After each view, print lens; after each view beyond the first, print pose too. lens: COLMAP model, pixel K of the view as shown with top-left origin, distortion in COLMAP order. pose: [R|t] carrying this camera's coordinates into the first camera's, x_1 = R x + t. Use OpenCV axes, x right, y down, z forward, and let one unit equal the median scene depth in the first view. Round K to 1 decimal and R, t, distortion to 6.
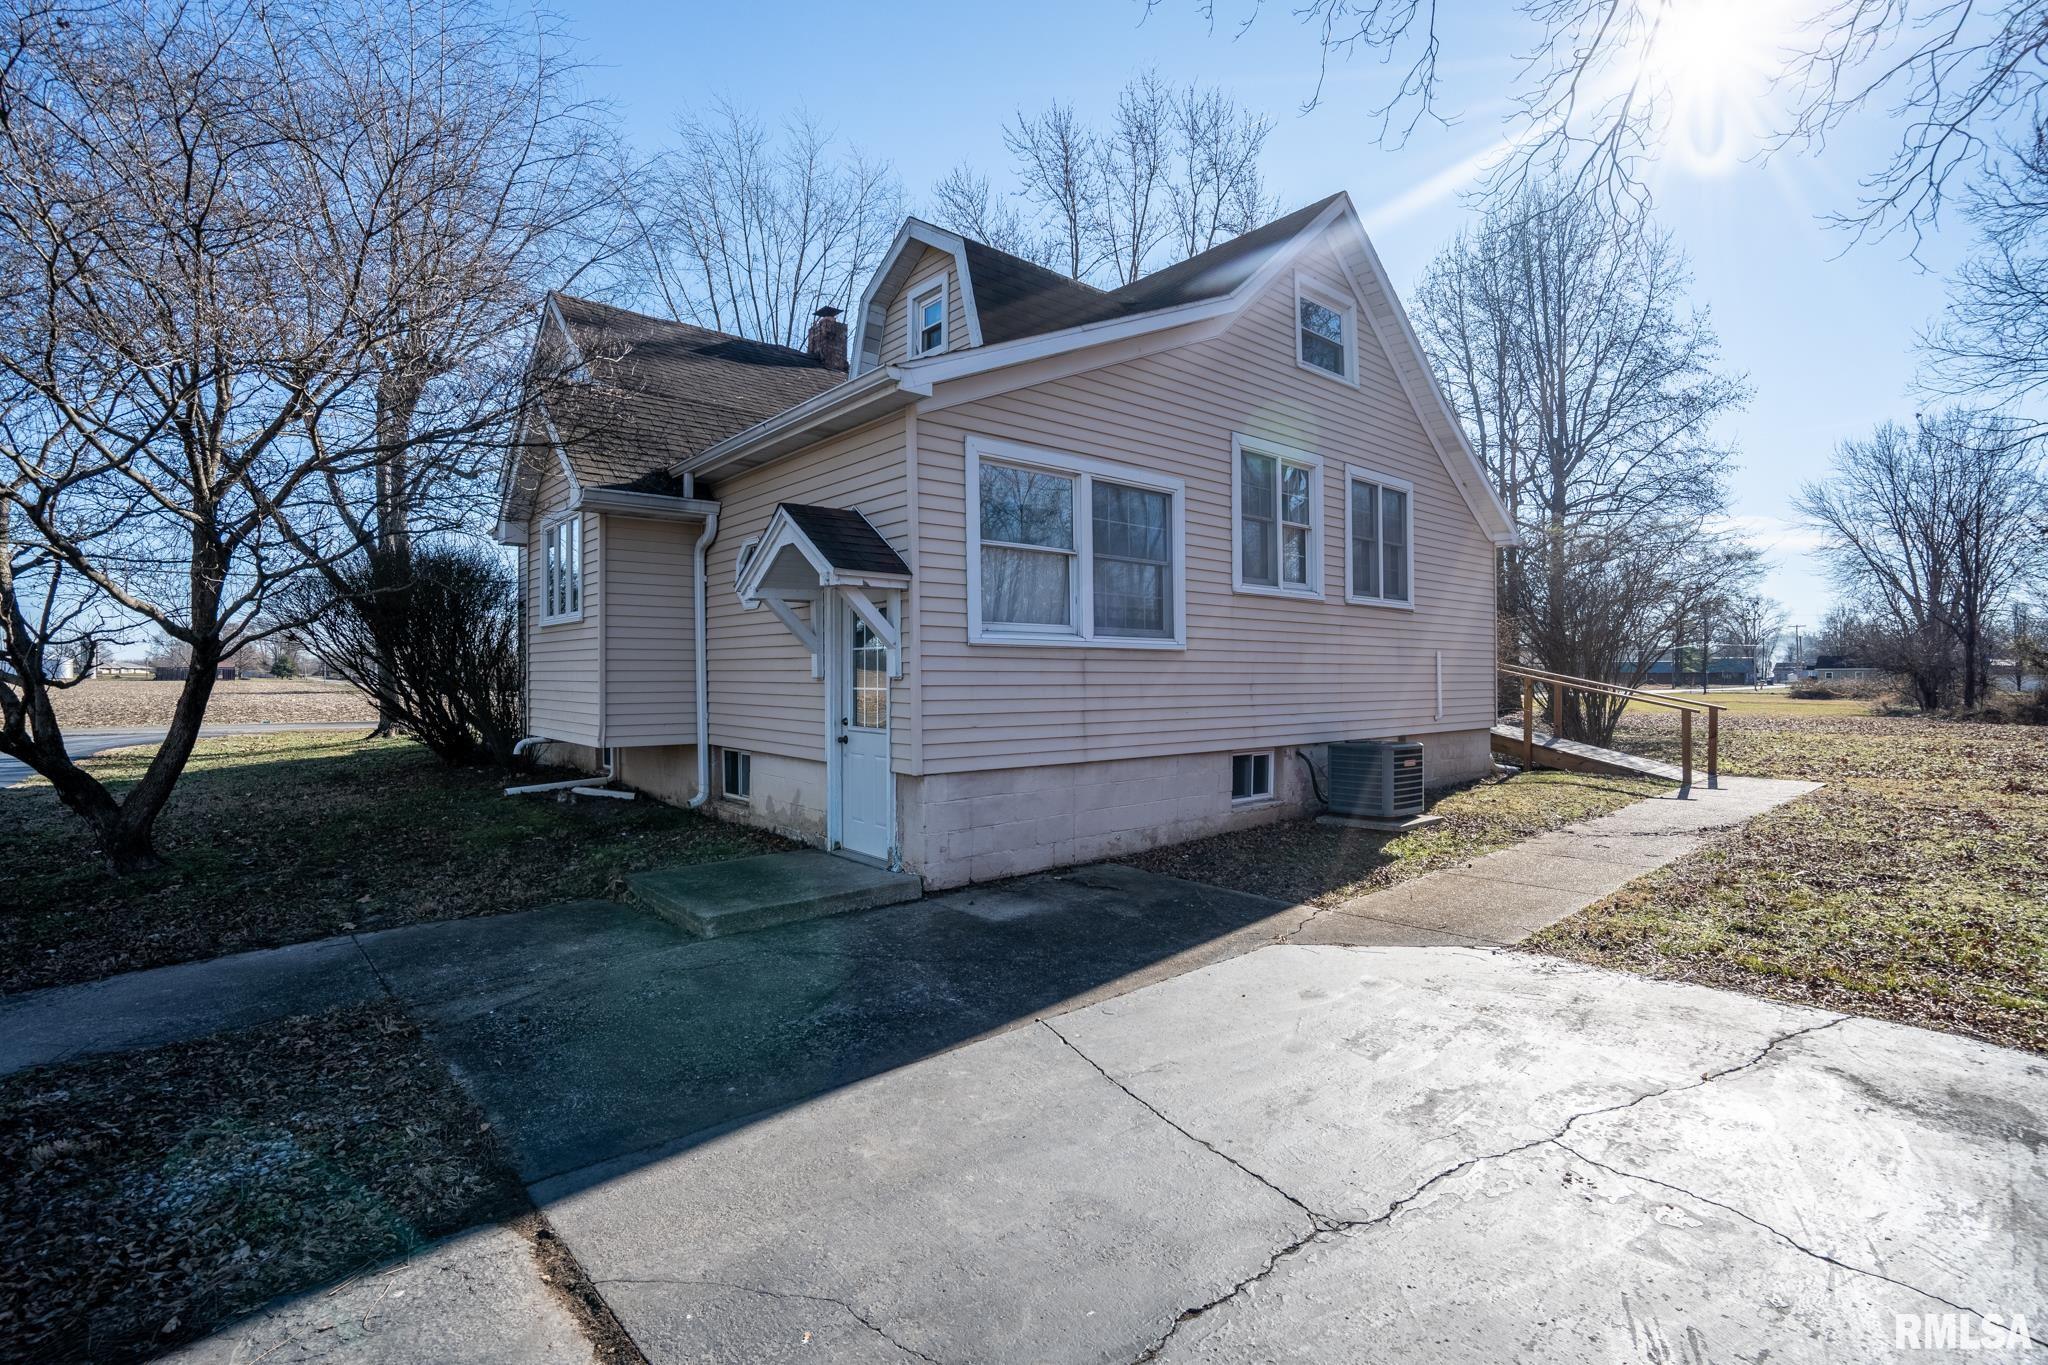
lens RADIAL K [[944.4, 0, 1025.0], [0, 944.4, 676.8], [0, 0, 1]] dist [-0.070118, 0.029217]
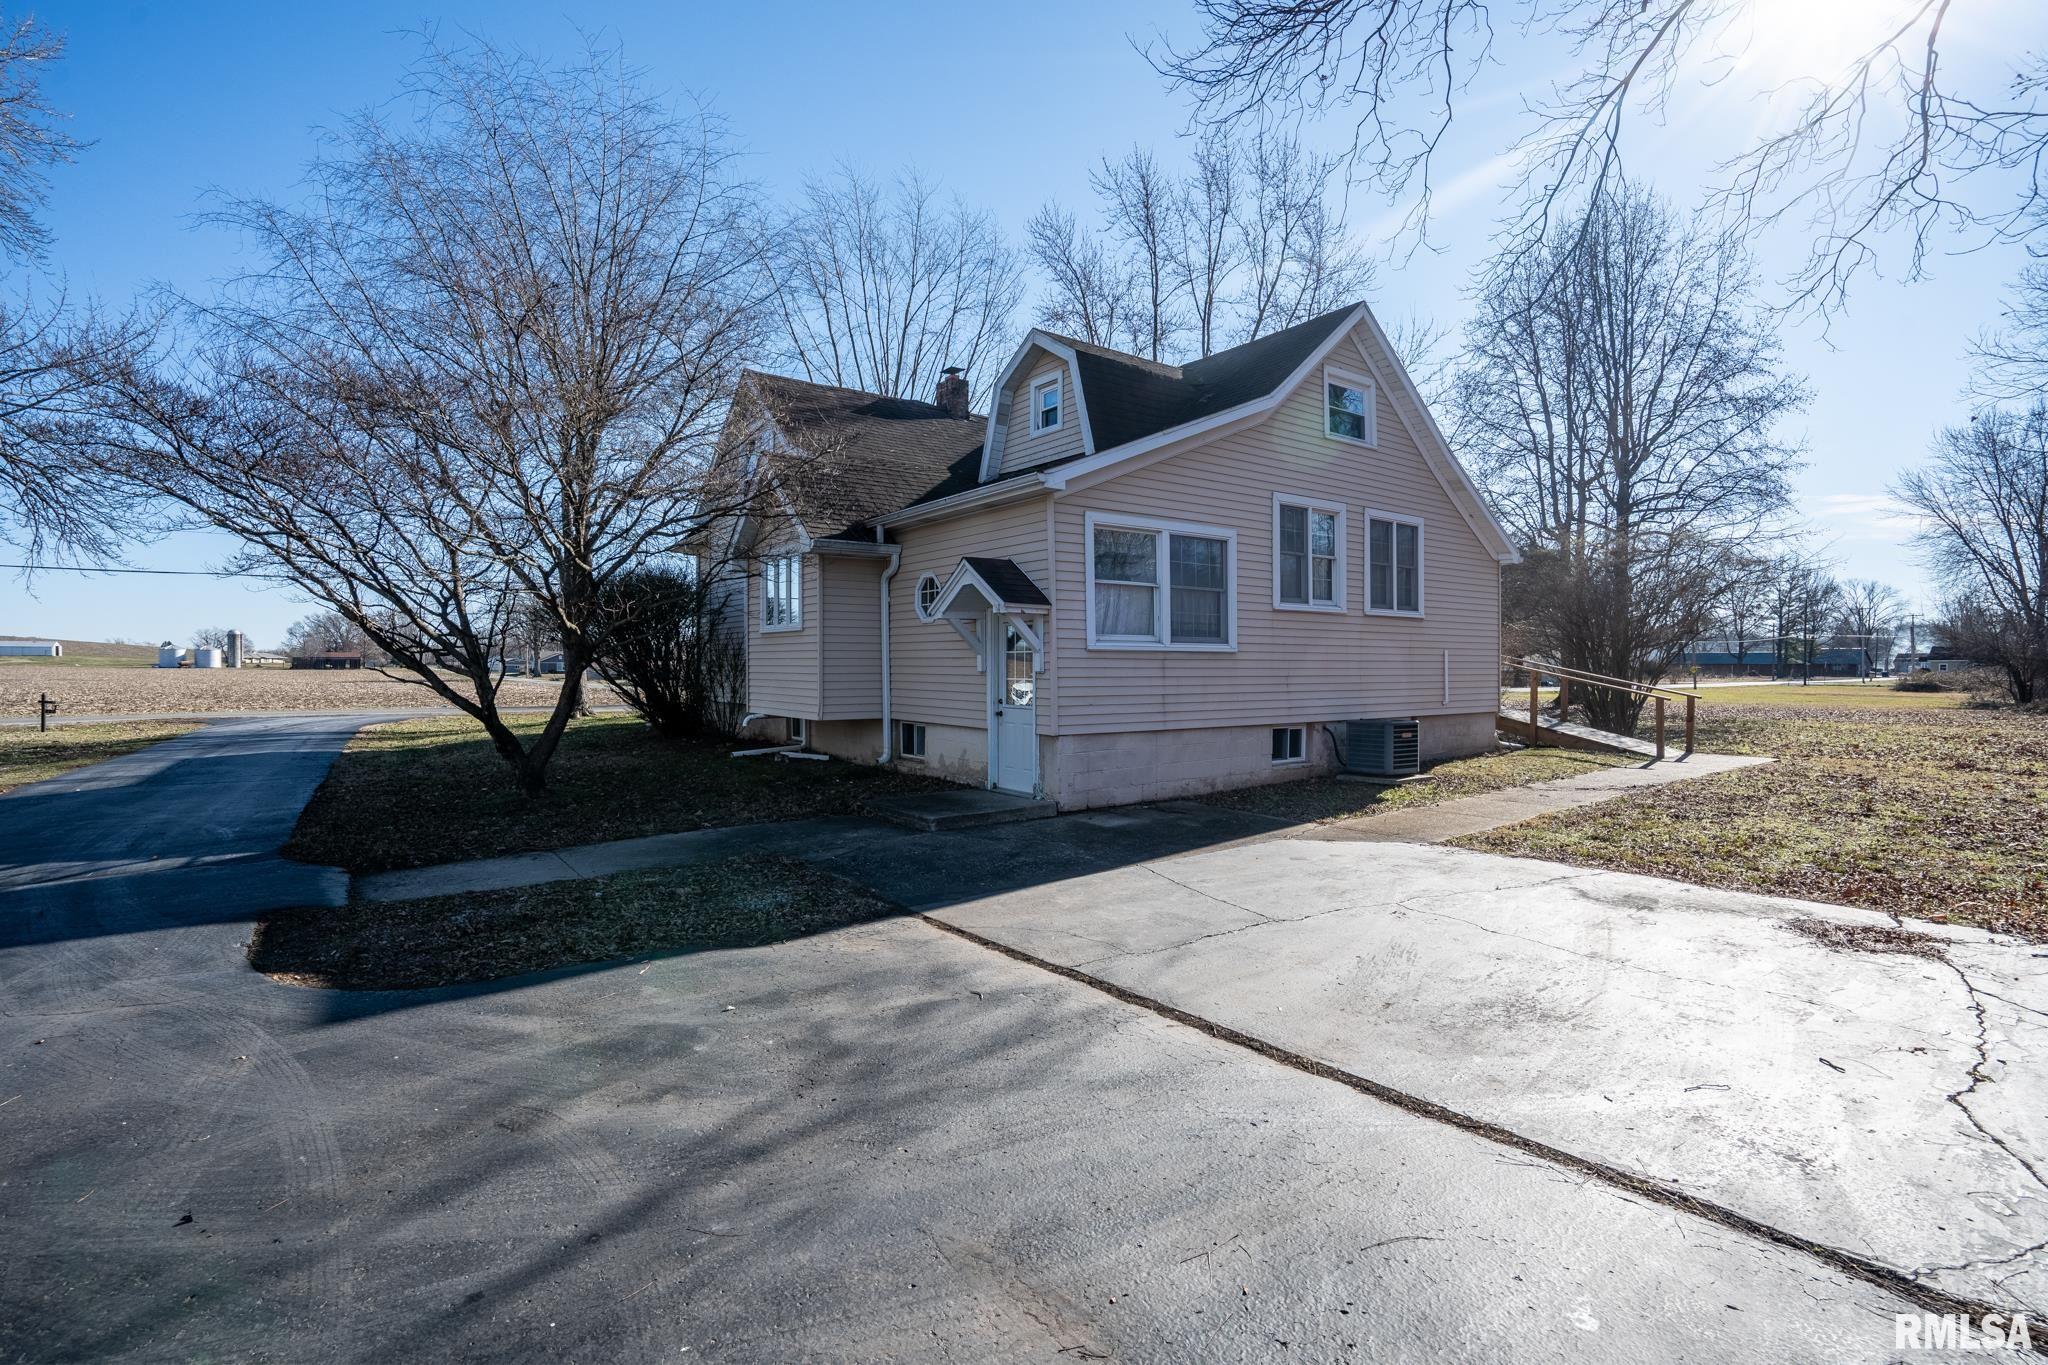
lens RADIAL K [[944.4, 0, 1025.0], [0, 944.4, 676.8], [0, 0, 1]] dist [-0.070118, 0.029217]
pose [[0.996616, 0.002100, -0.082177, -0.024709], [-0.001241, 0.999944, 0.010498, -0.004975], [0.082194, -0.010360, 0.996562, -0.366408]]
